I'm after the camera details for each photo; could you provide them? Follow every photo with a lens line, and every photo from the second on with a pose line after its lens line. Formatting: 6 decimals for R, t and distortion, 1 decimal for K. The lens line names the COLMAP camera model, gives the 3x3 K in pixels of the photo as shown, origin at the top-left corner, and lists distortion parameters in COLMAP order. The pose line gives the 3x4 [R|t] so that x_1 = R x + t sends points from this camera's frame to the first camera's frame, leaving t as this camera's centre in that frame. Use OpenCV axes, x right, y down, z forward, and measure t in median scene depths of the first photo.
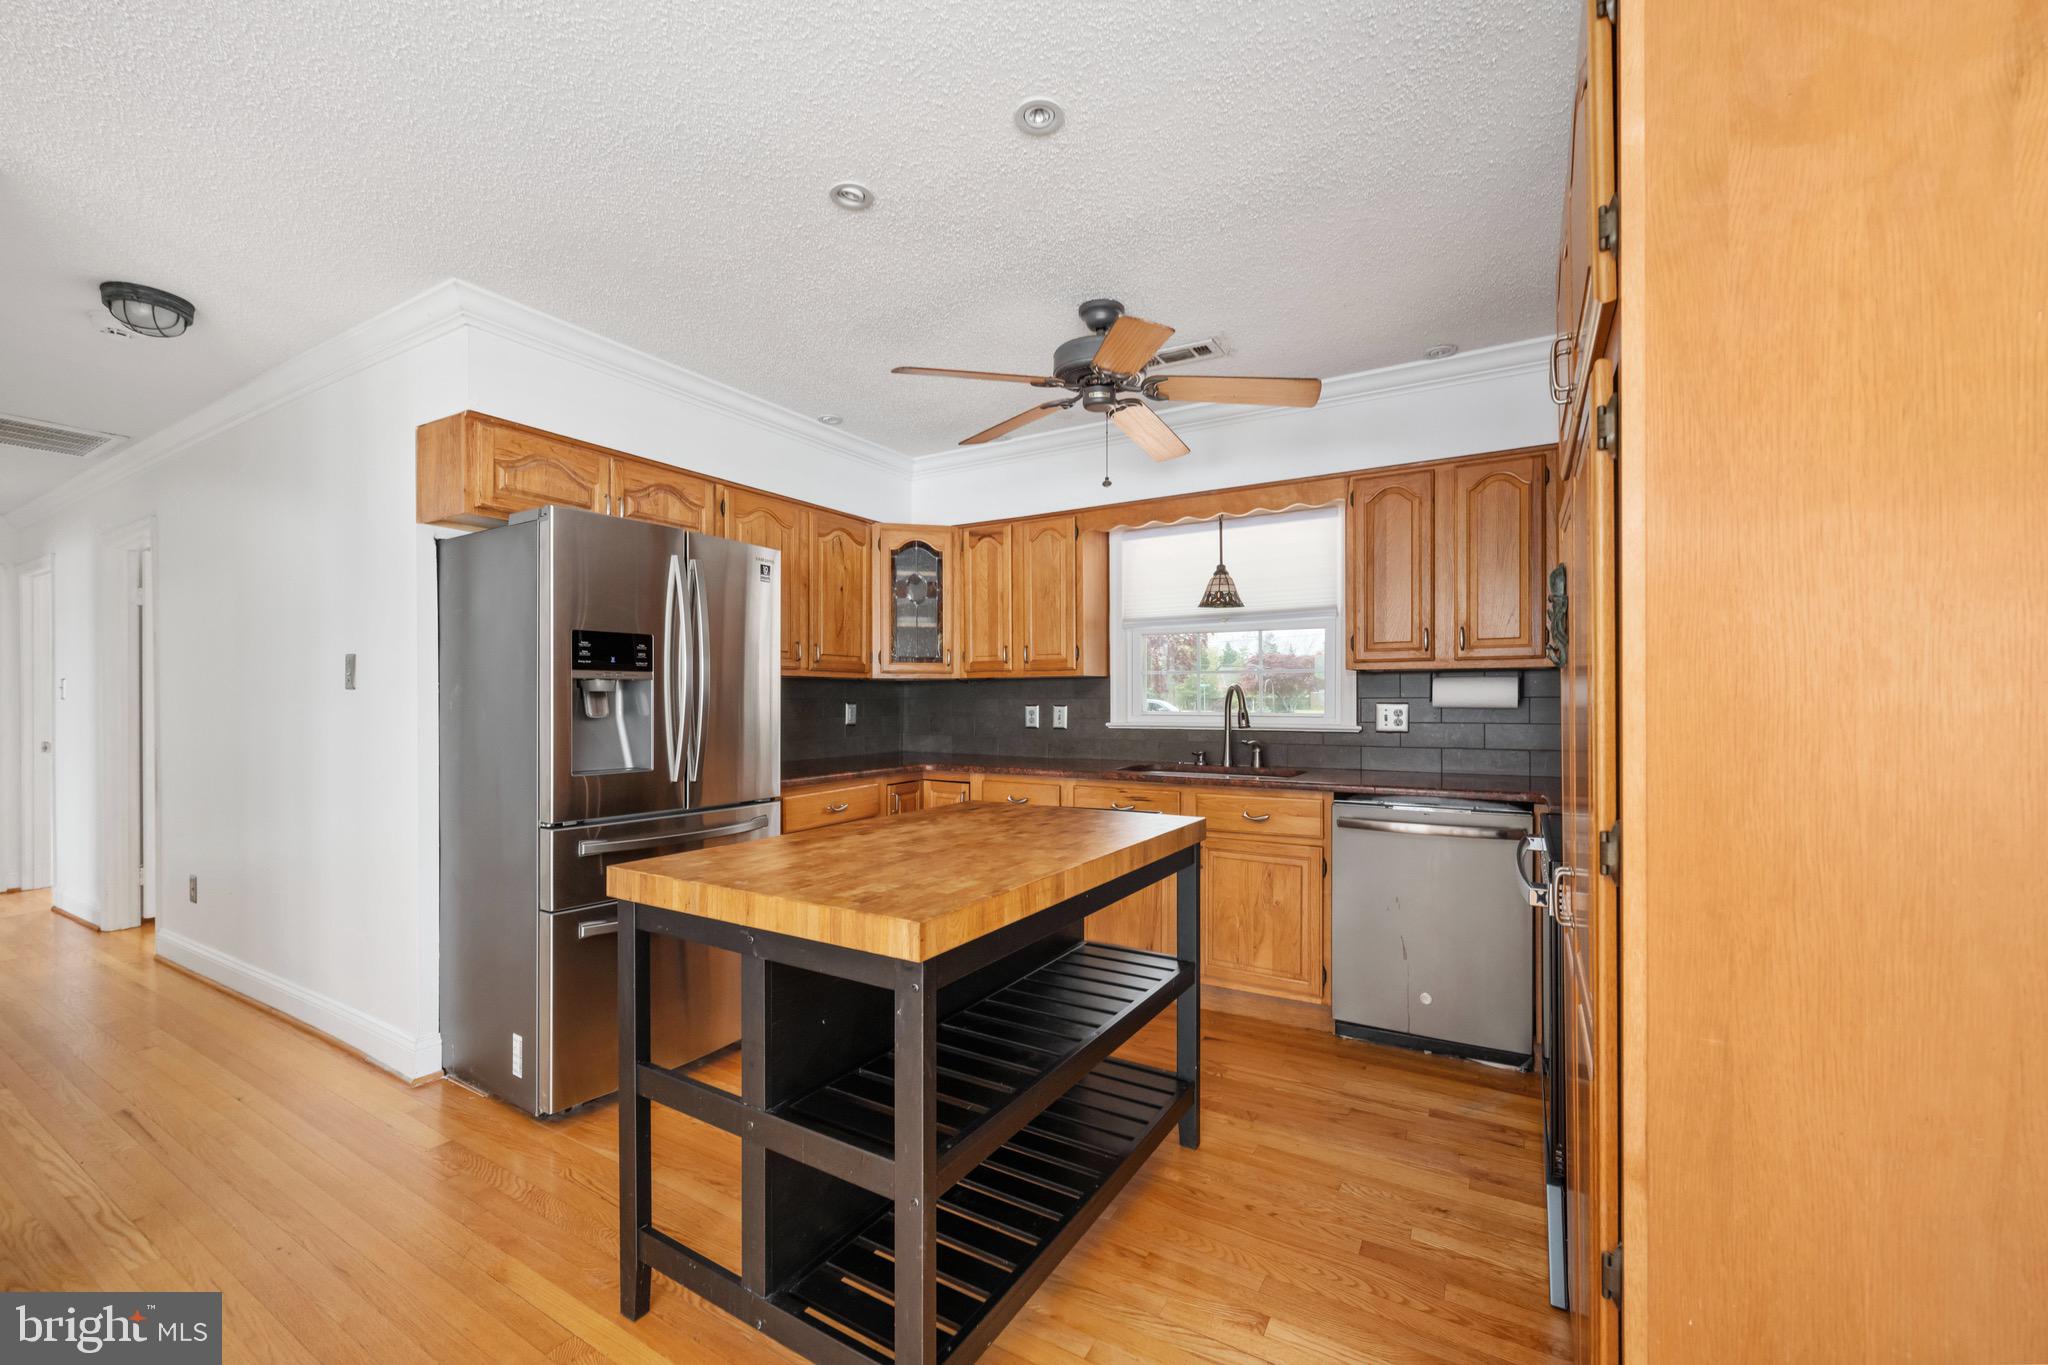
lens RADIAL K [[827.3, 0, 1026.1], [0, 827.3, 701.5], [0, 0, 1]] dist [-0.001021, 0.000867]
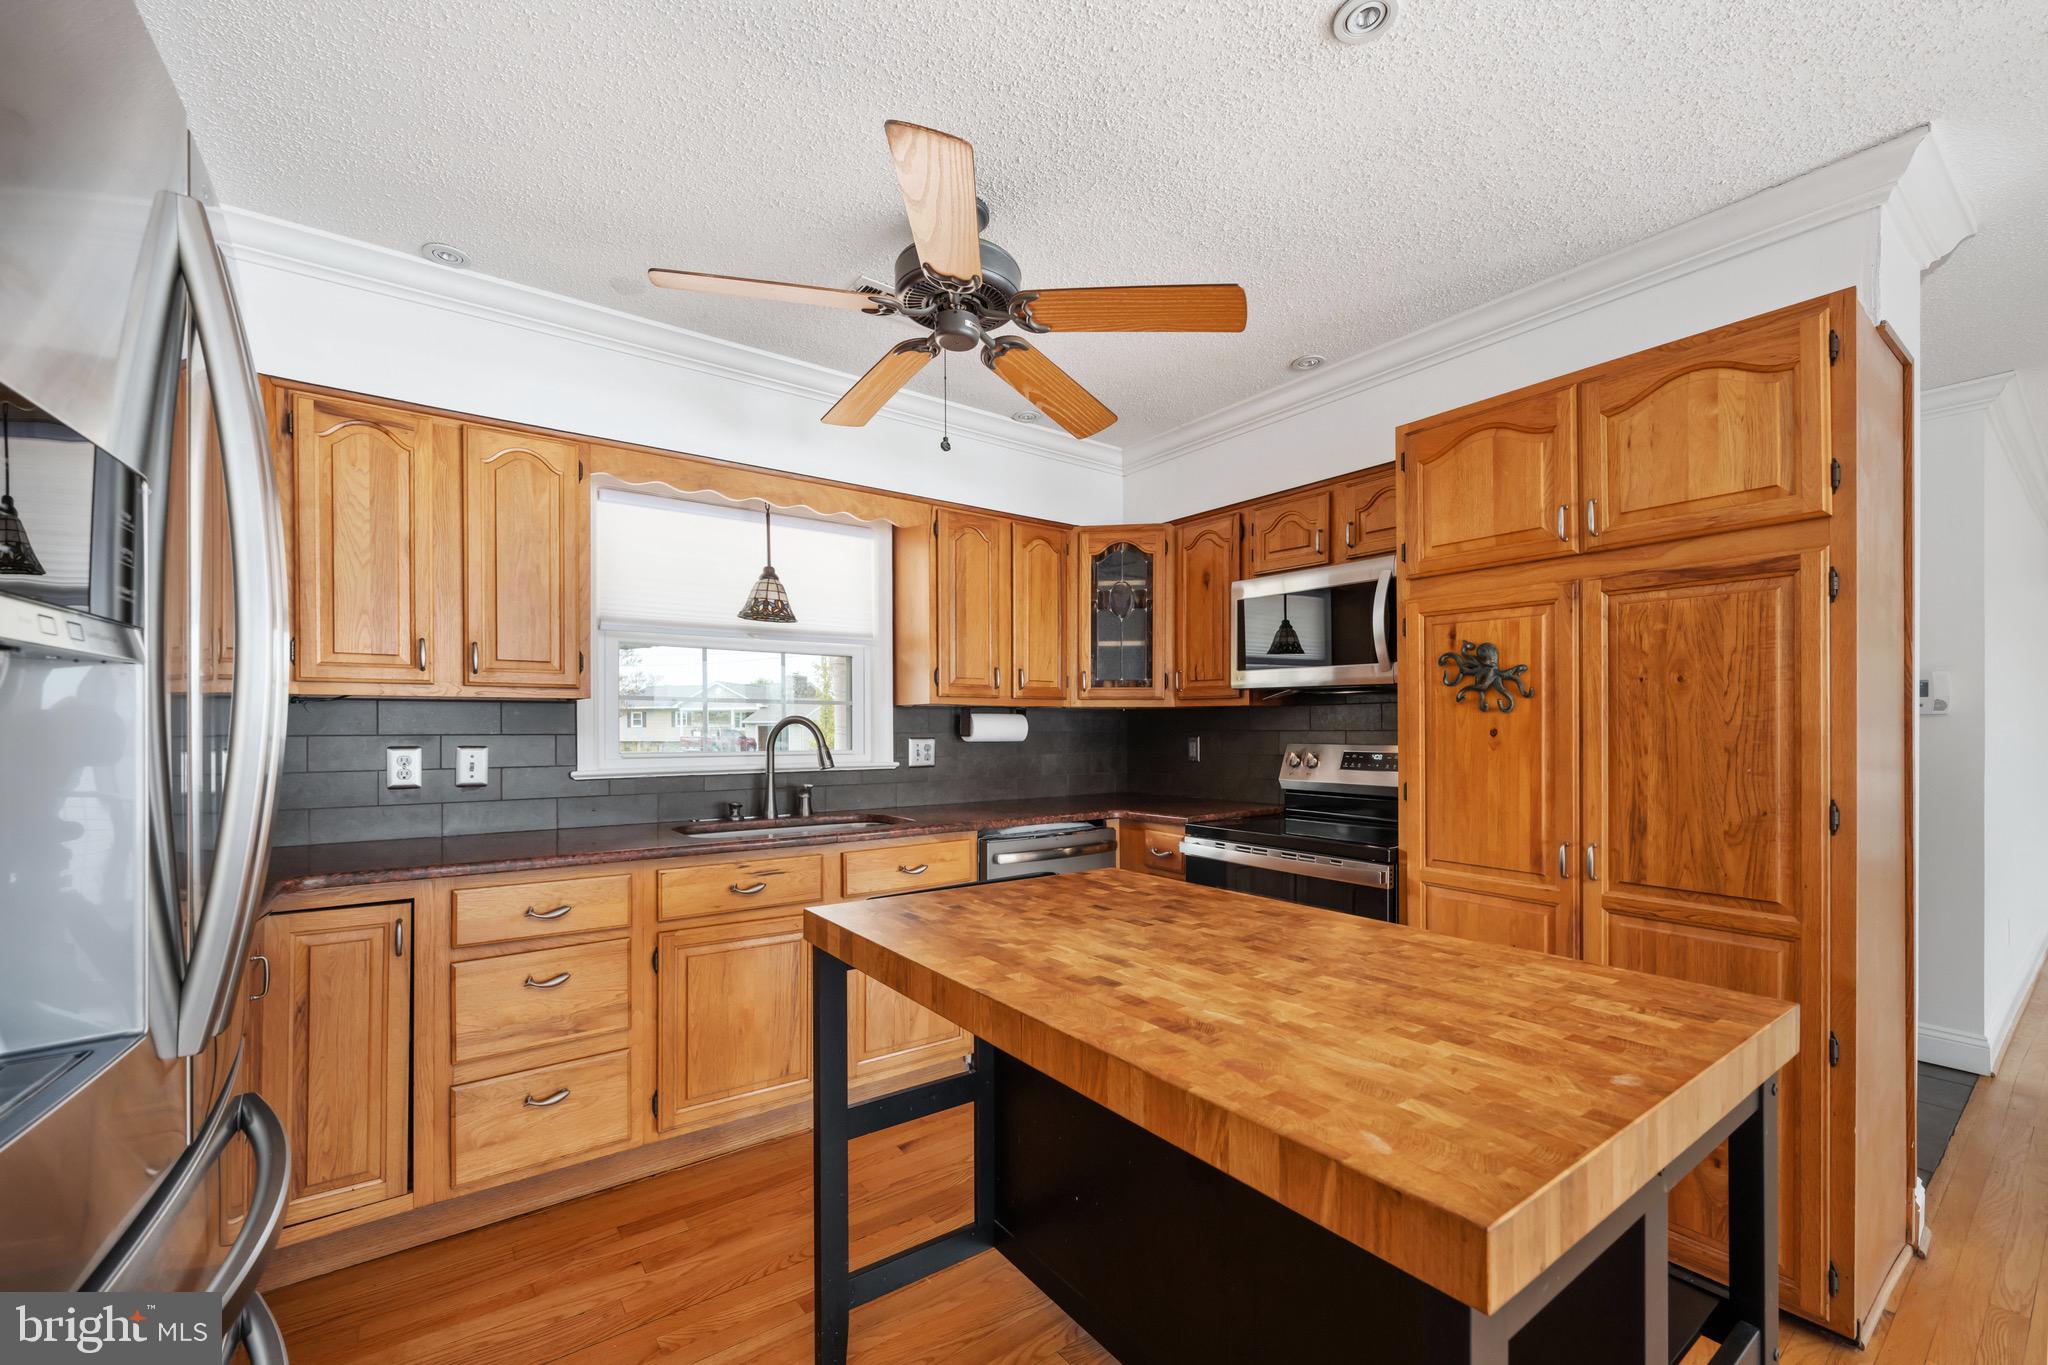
lens RADIAL K [[827.3, 0, 1028.5], [0, 827.3, 721.7], [0, 0, 1]] dist [-0.001021, 0.000867]
pose [[0.387780, 0.011516, 0.921680, -0.375040], [0.005695, 0.999873, -0.014889, -0.002159], [-0.921734, 0.011023, 0.387666, 0.435089]]
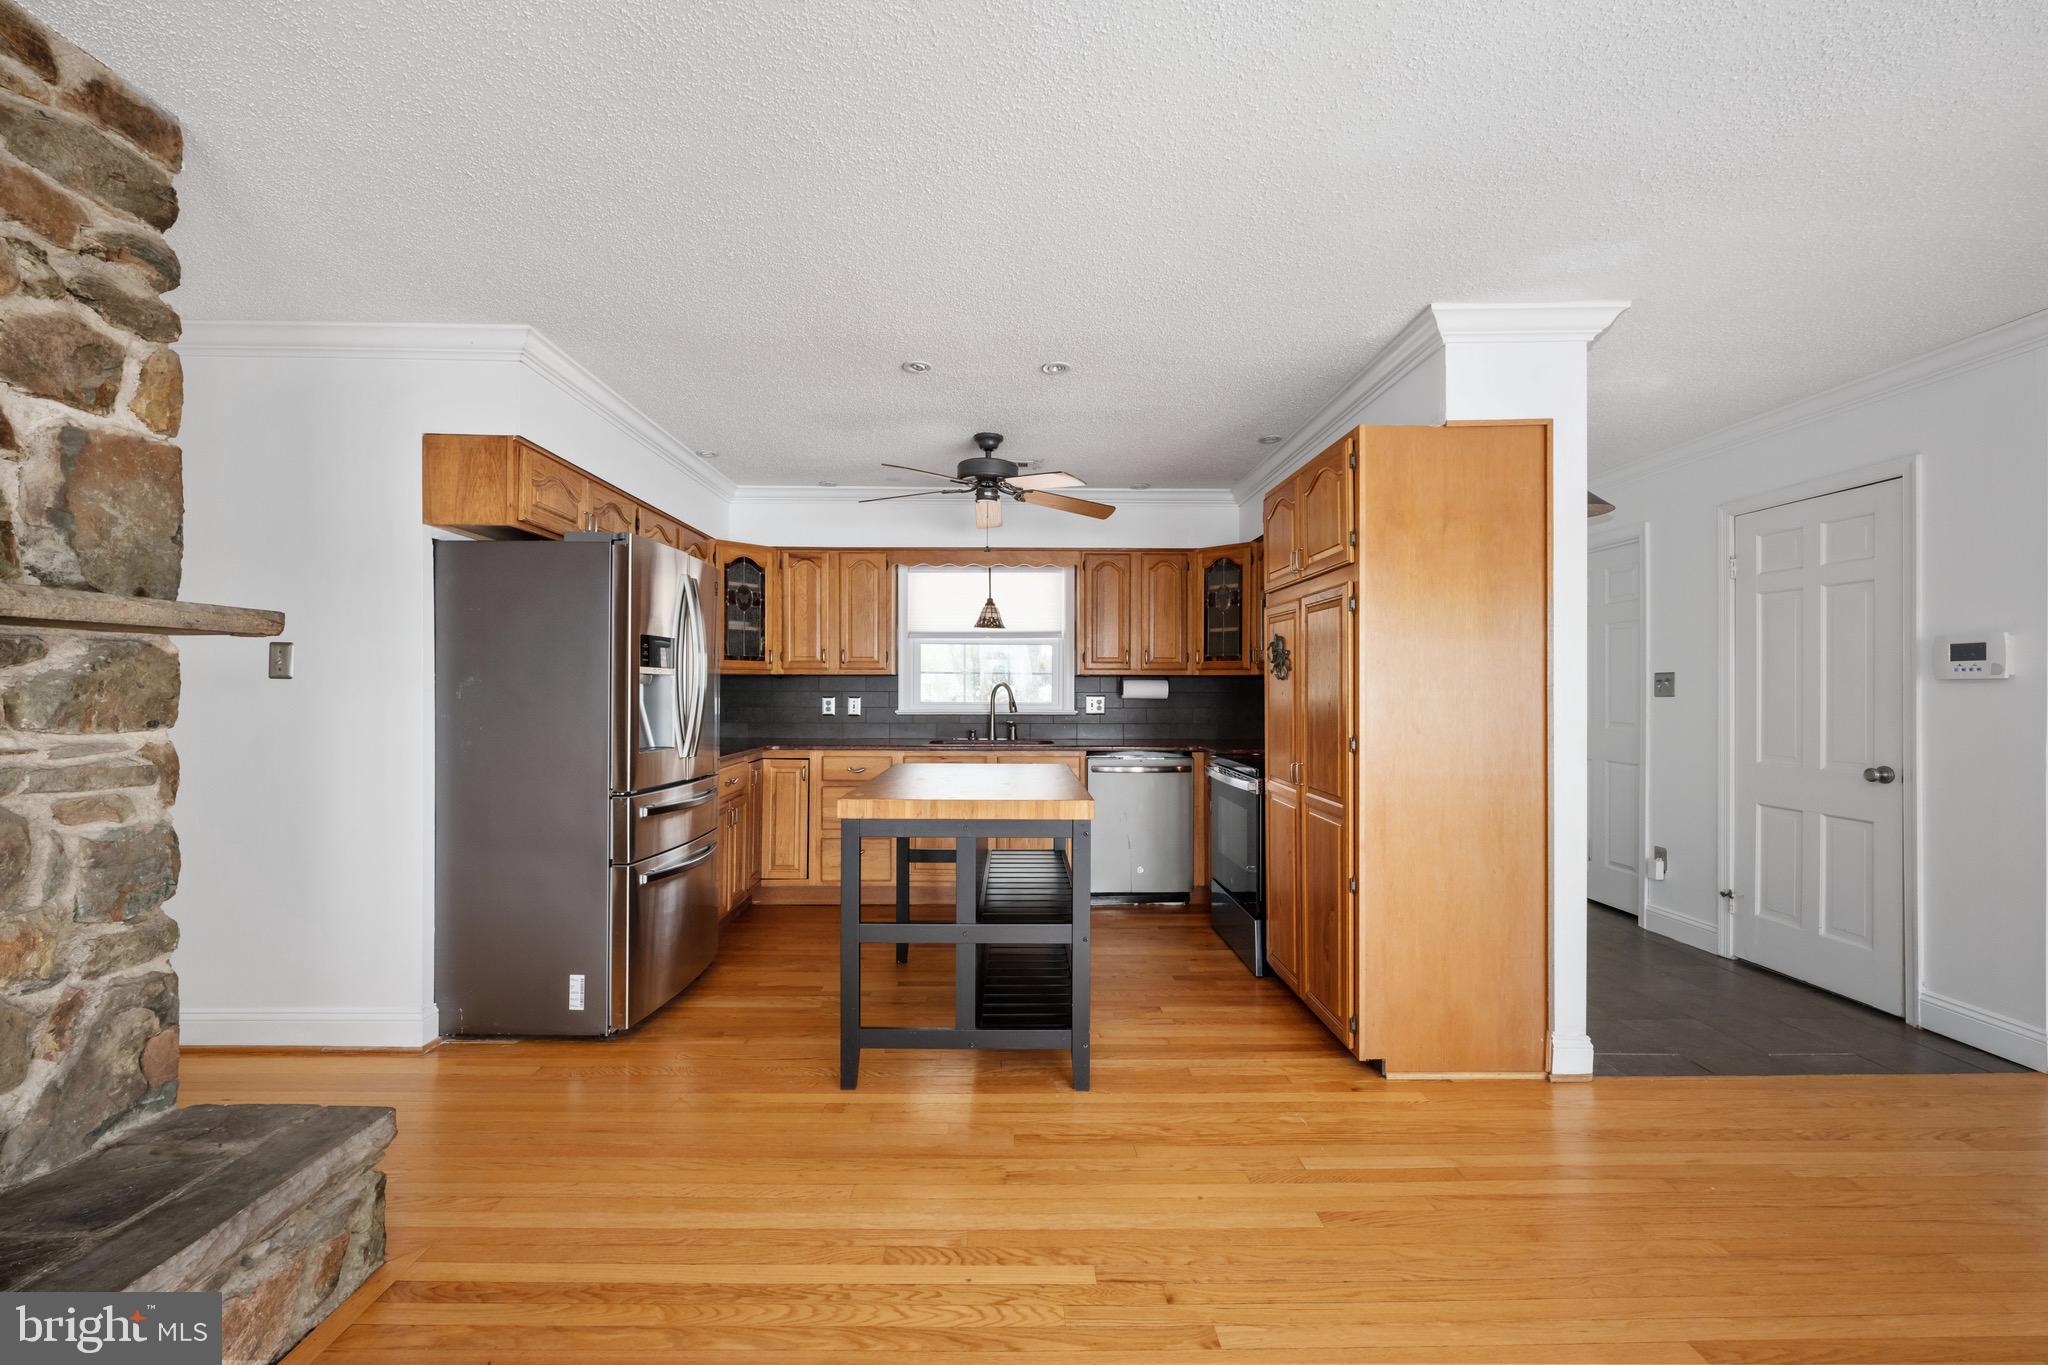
lens RADIAL K [[827.3, 0, 1027.9], [0, 827.3, 684.4], [0, 0, 1]] dist [-0.001021, 0.000867]
pose [[0.841045, 0.009740, 0.540877, -0.447511], [-0.002173, 0.999891, -0.014627, 0.003418], [-0.540960, 0.011127, 0.840975, -0.214652]]
